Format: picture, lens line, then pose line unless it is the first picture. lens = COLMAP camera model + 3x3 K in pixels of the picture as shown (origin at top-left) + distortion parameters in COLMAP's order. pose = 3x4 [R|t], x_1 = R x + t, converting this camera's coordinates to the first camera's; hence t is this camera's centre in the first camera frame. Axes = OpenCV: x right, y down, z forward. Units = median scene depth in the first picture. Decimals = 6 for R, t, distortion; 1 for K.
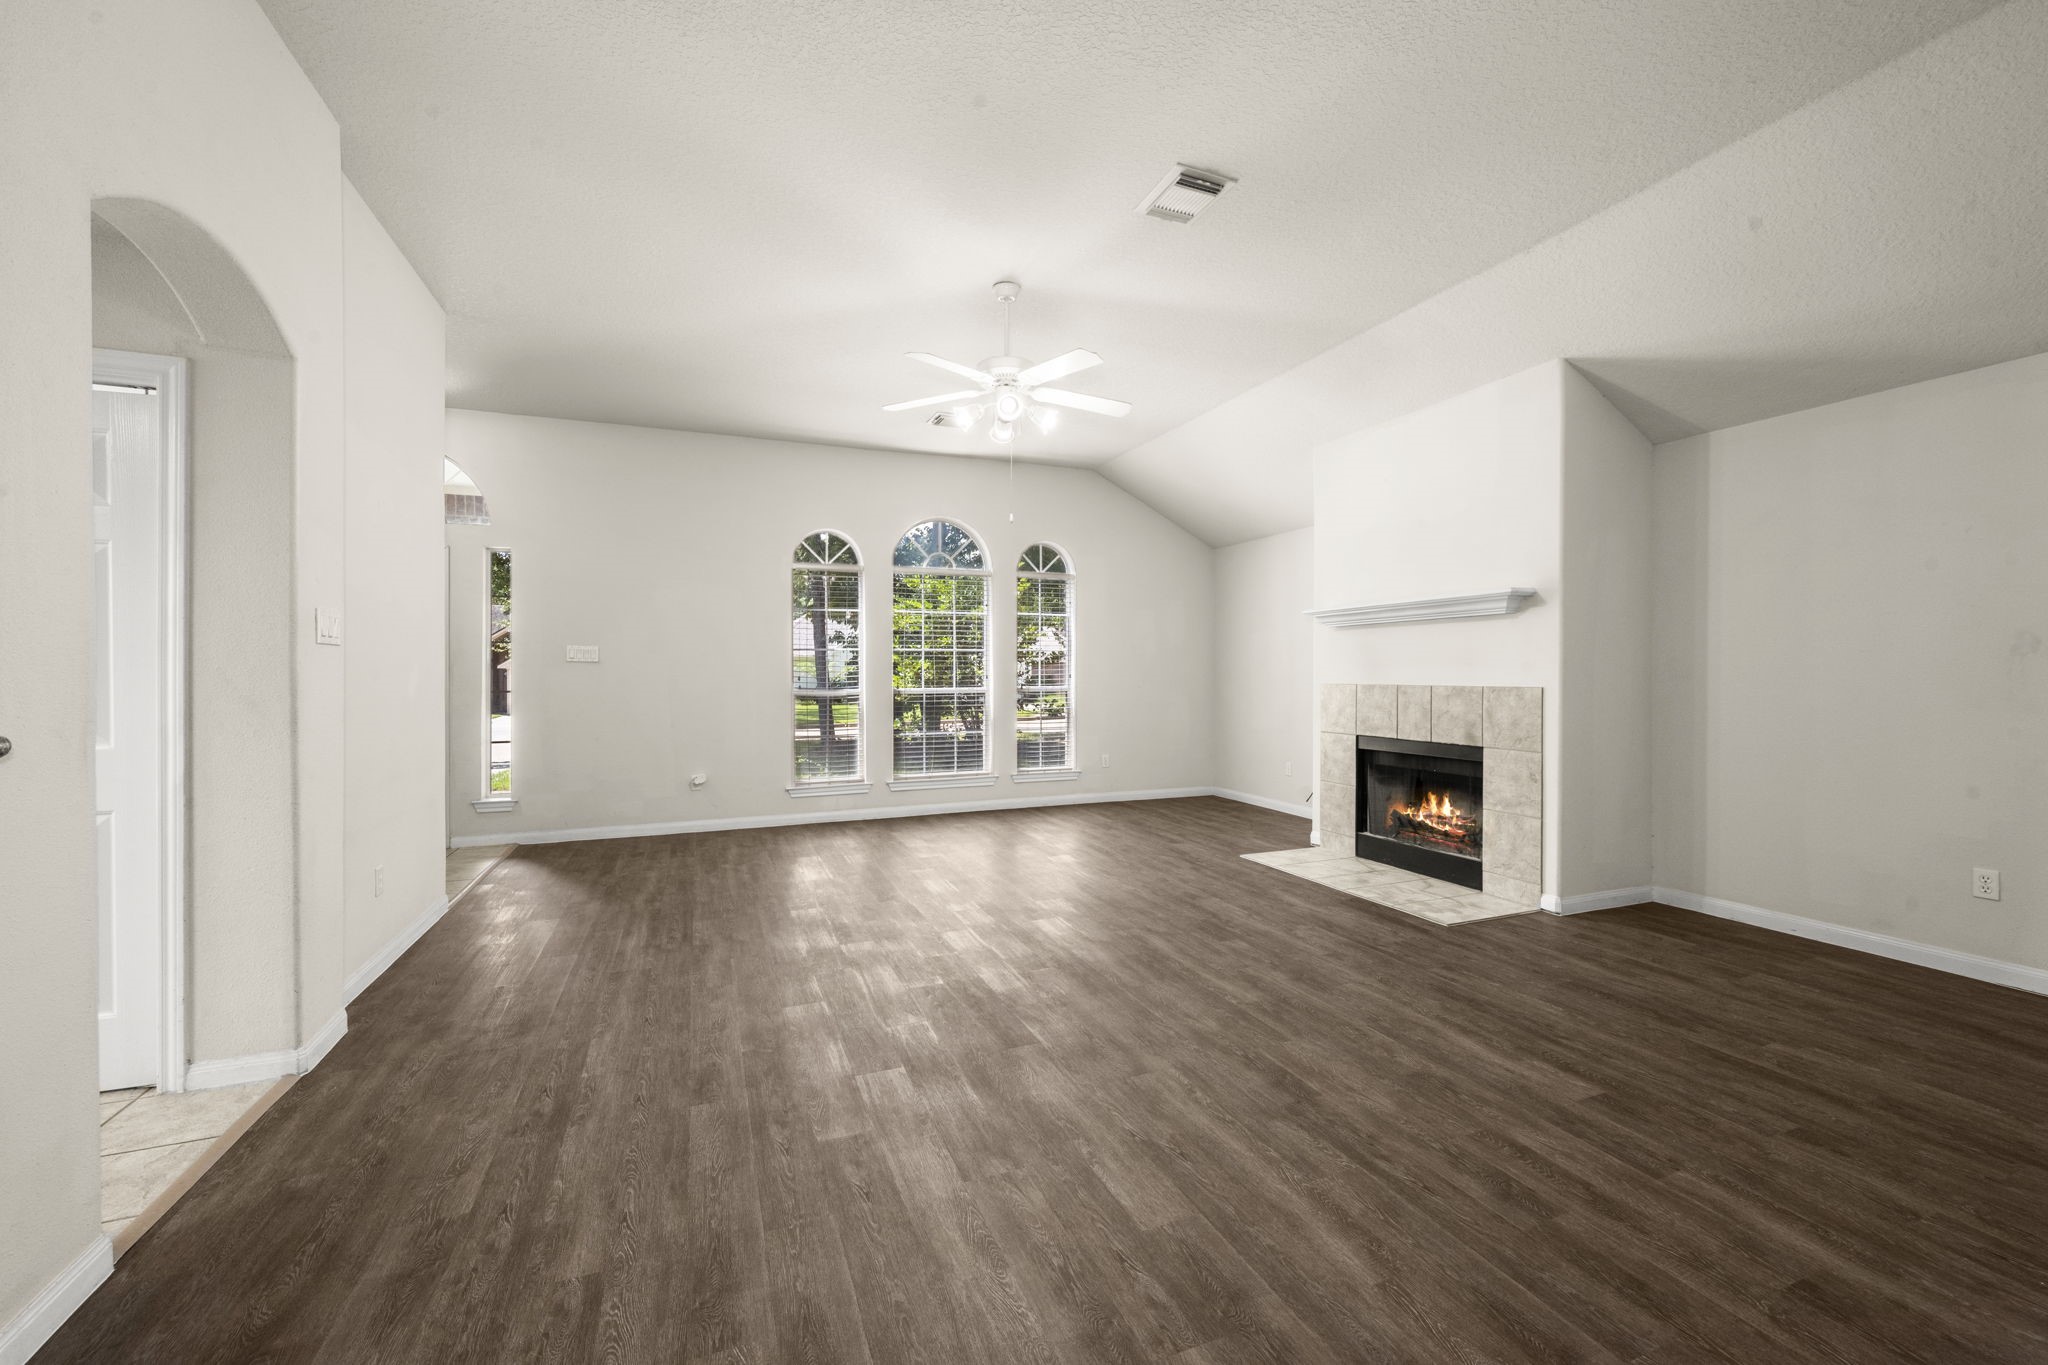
lens RADIAL K [[811.1, 0, 1024.0], [0, 811.1, 682.5], [0, 0, 1]] dist [-0.000016, 0.000037]
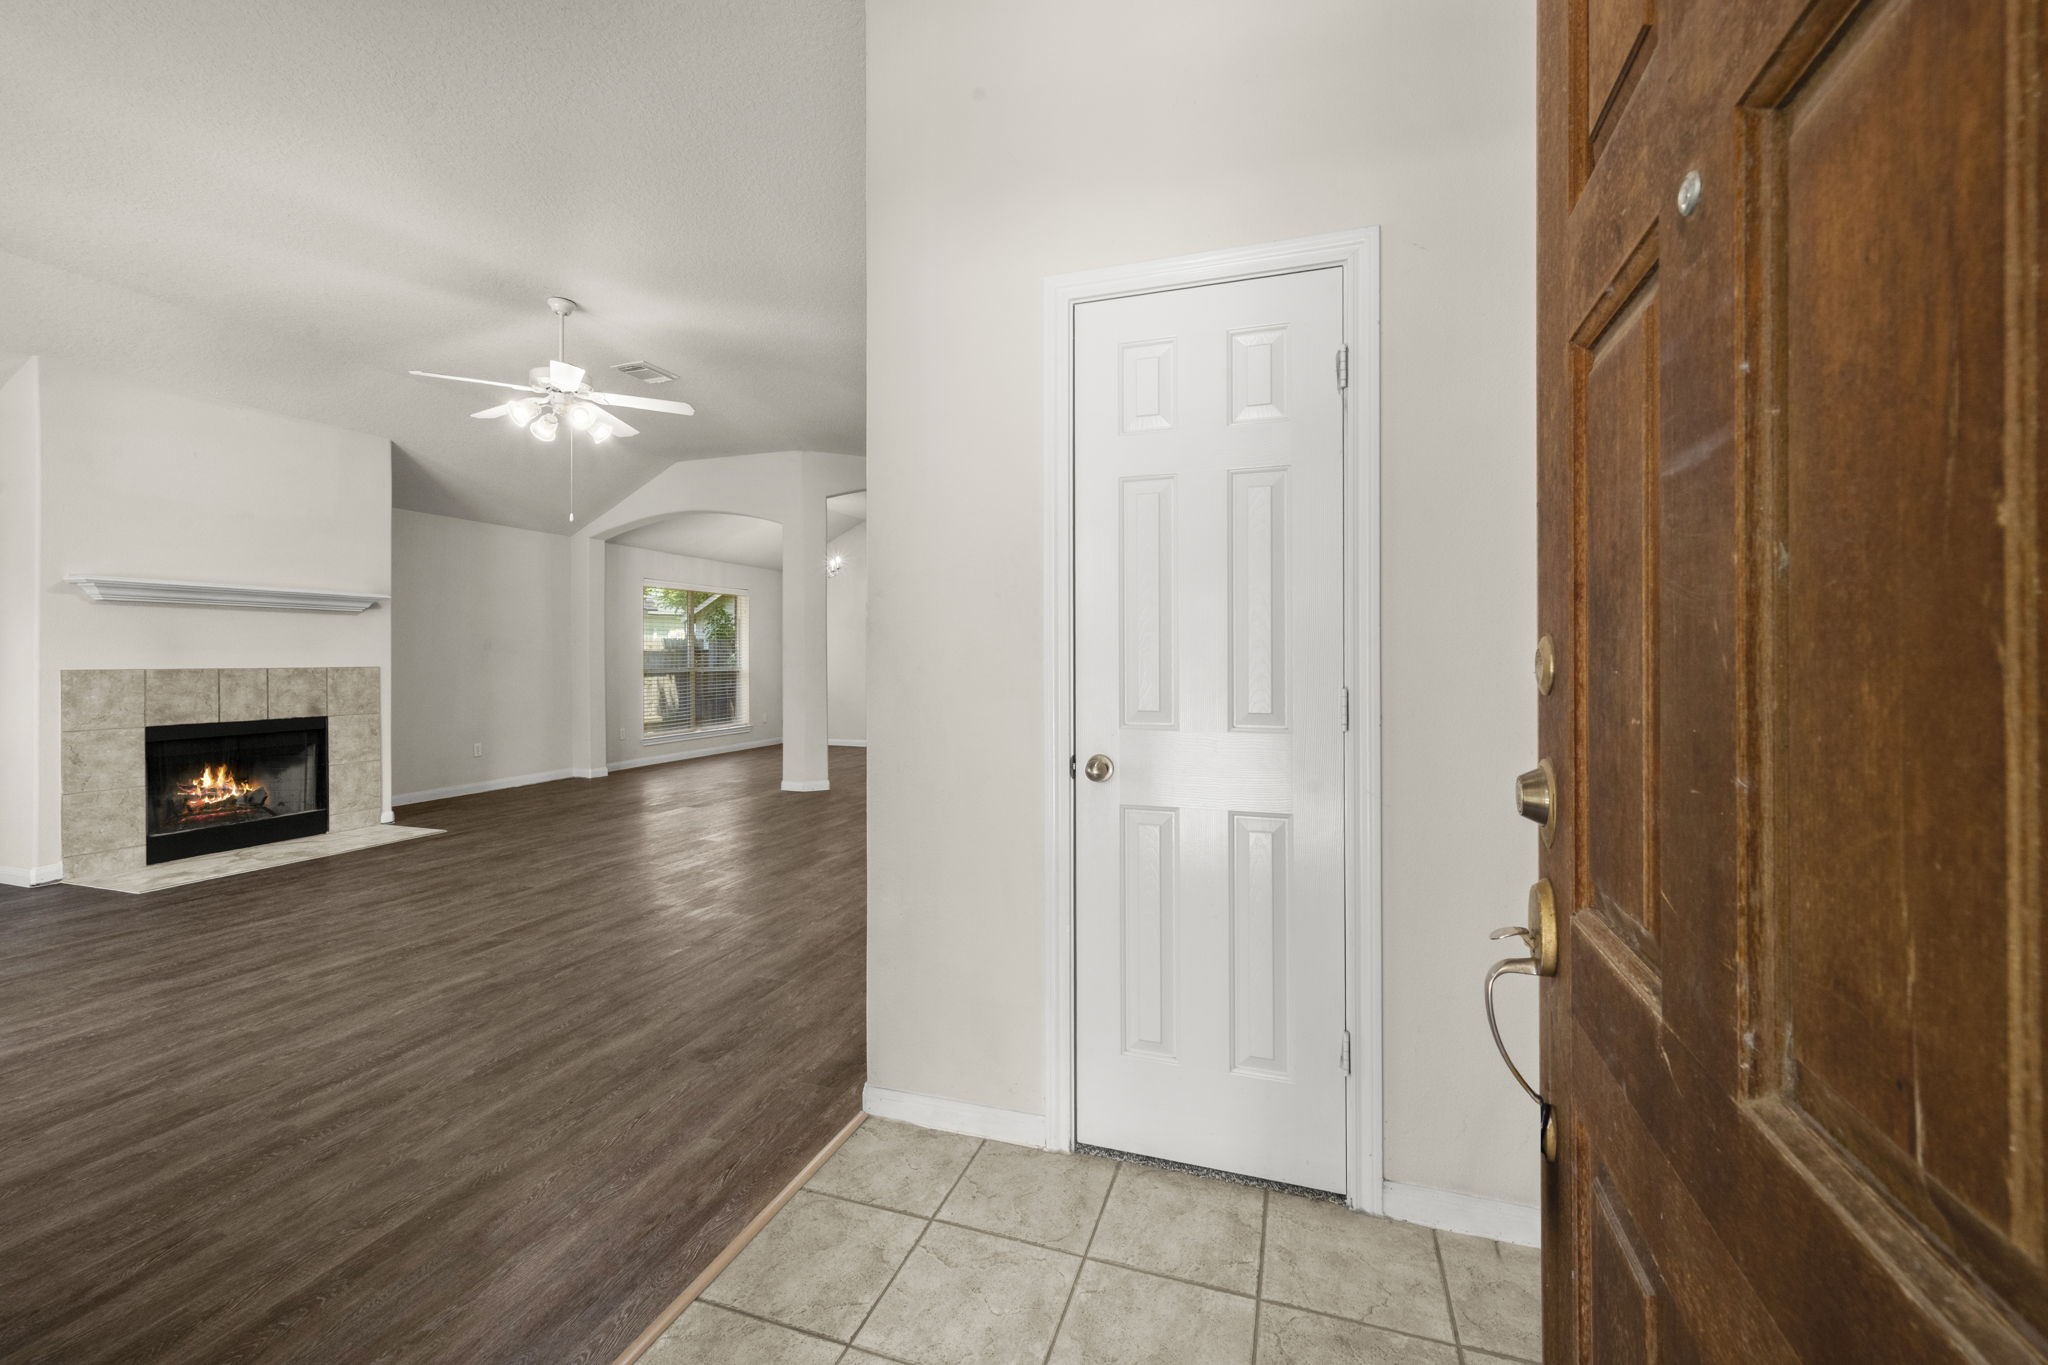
lens RADIAL K [[820.2, 0, 1028.9], [0, 820.2, 659.2], [0, 0, 1]] dist [-0.001140, 0.000049]
pose [[-0.760026, 0.000743, 0.649892, -1.176068], [0.008981, 0.999916, 0.009360, -0.011142], [-0.649831, 0.012951, -0.759969, 1.381023]]
